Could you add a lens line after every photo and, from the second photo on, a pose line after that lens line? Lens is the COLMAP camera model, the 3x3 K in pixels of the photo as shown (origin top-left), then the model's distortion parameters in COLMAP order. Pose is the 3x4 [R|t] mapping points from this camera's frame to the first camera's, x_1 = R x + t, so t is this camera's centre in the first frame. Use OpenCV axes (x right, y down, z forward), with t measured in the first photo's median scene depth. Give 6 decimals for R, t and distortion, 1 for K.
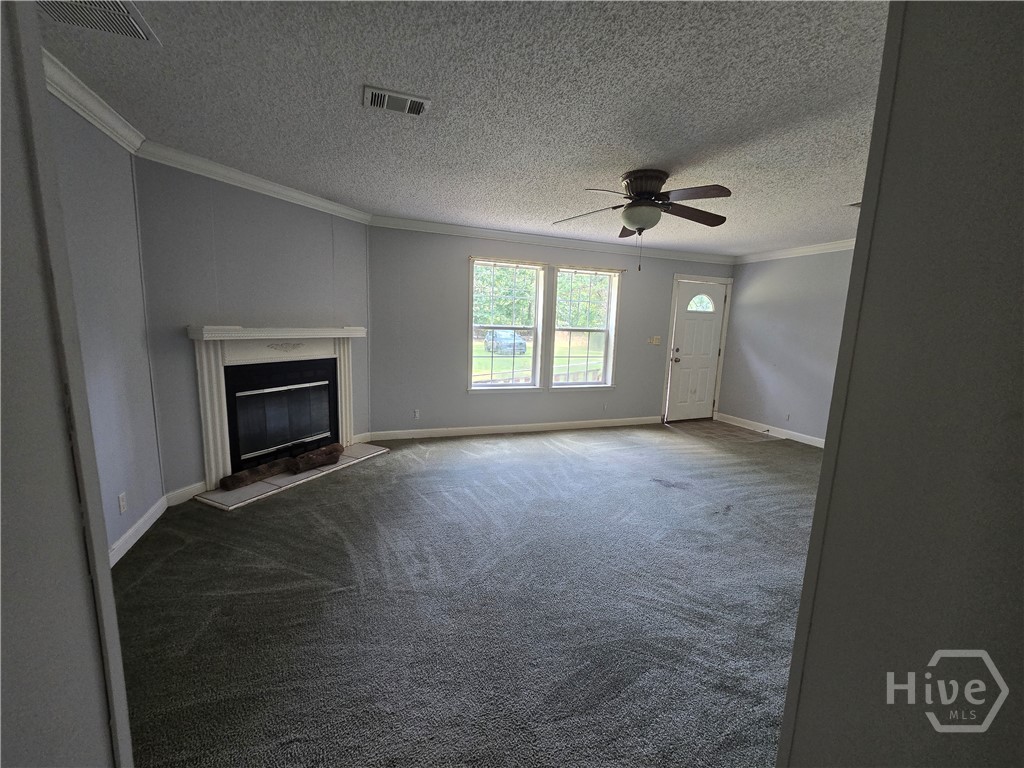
lens RADIAL K [[420.4, 0, 504.9], [0, 420.4, 388.6], [0, 0, 1]] dist [-0.000908, 0.000894]
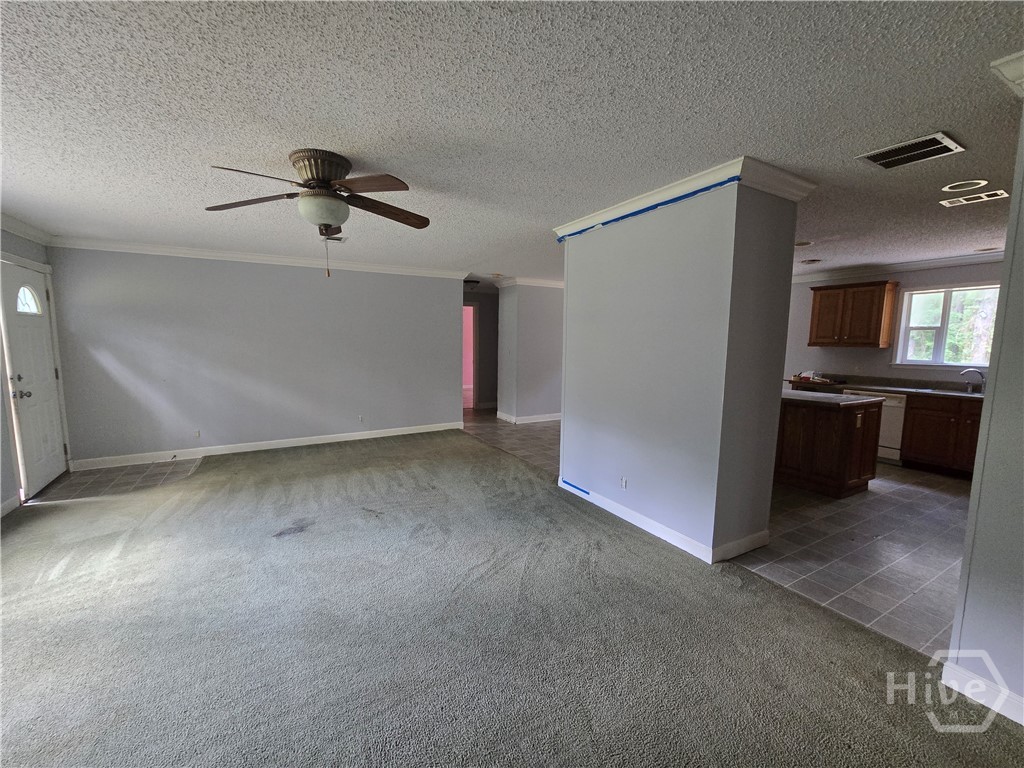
lens RADIAL K [[420.4, 0, 511.5], [0, 420.4, 387.0], [0, 0, 1]] dist [-0.000908, 0.000894]
pose [[-0.155054, -0.145676, 0.977106, -0.323929], [0.144198, 0.975138, 0.168265, -0.091028], [-0.977325, 0.166987, -0.130193, 0.465459]]
